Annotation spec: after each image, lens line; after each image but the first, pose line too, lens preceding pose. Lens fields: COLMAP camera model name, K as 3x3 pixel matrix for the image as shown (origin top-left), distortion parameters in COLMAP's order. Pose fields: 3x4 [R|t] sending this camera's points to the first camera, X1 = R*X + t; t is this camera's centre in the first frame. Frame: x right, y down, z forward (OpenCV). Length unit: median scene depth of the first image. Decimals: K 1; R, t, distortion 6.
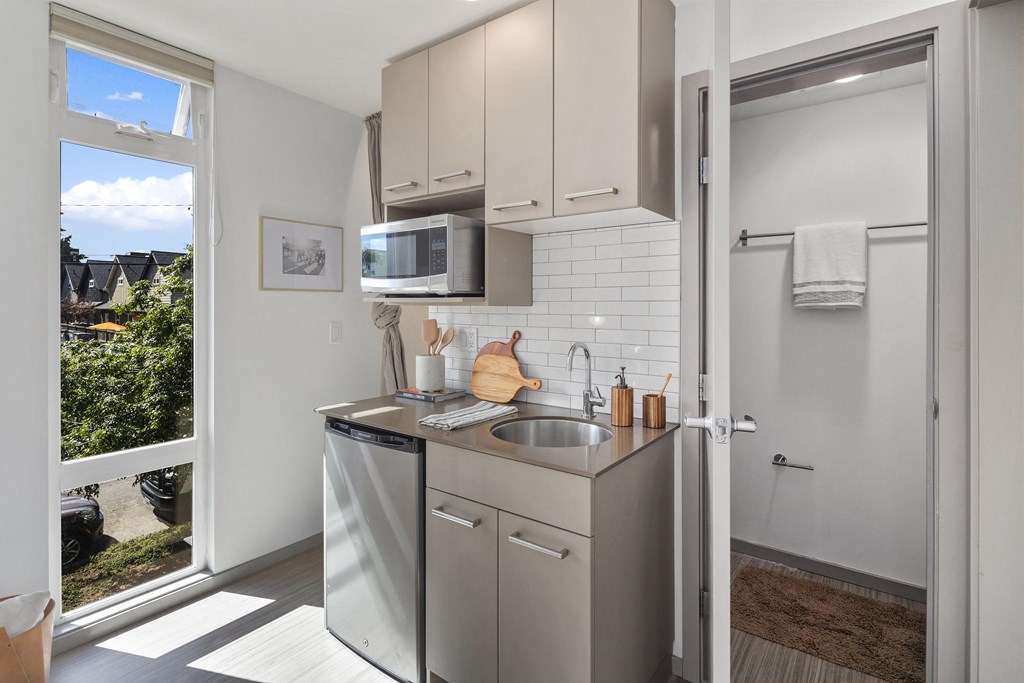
lens RADIAL K [[503.2, 0, 507.1], [0, 503.2, 307.6], [0, 0, 1]] dist [-0.000802, 0.001151]
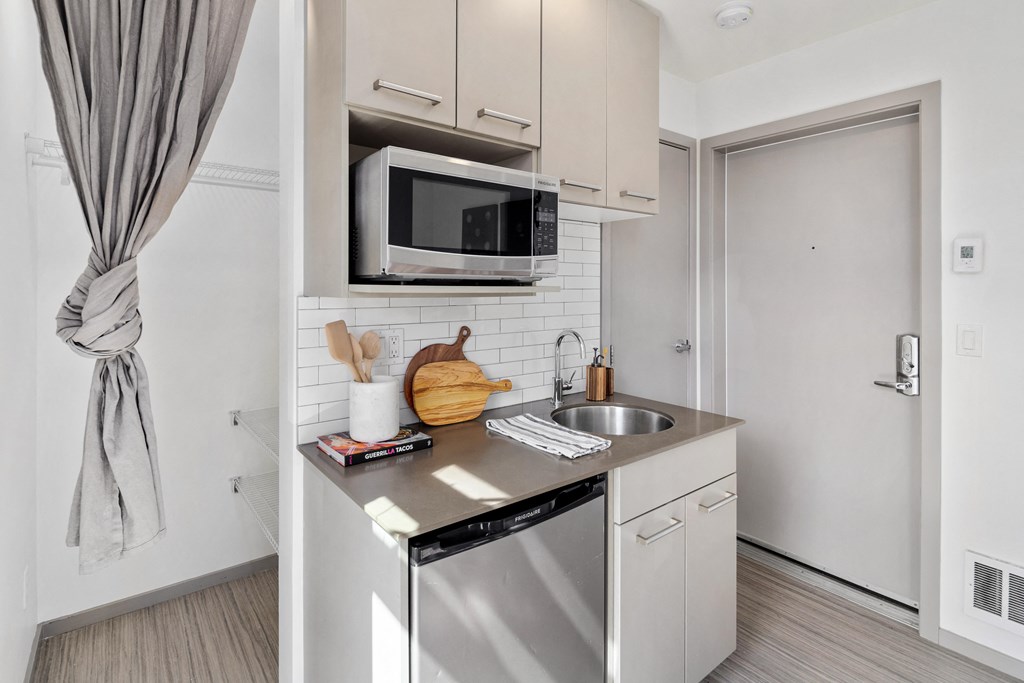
lens RADIAL K [[503.2, 0, 506.7], [0, 503.2, 291.0], [0, 0, 1]] dist [-0.000802, 0.001151]
pose [[0.251349, -0.011322, 0.967830, -0.882082], [0.002533, 0.999936, 0.011039, -0.022394], [-0.967893, -0.000323, 0.251361, 0.884842]]
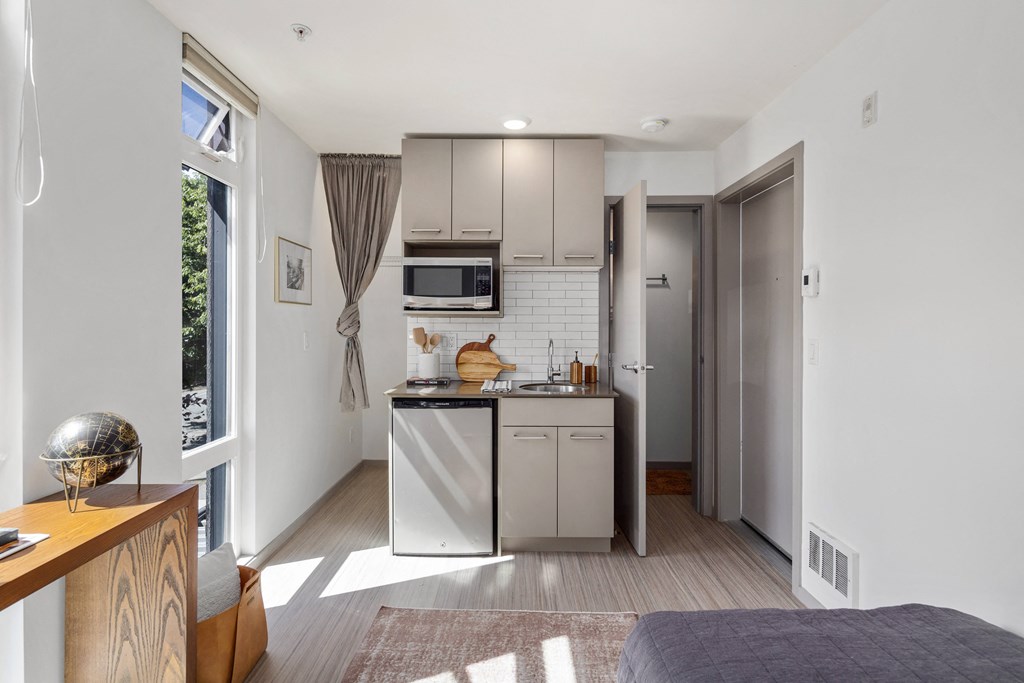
lens RADIAL K [[503.2, 0, 511.8], [0, 503.2, 330.6], [0, 0, 1]] dist [-0.000802, 0.001151]
pose [[0.801450, -0.004674, 0.598043, -1.007310], [0.000420, 0.999974, 0.007252, 0.029395], [-0.598061, -0.005561, 0.801431, -0.300192]]
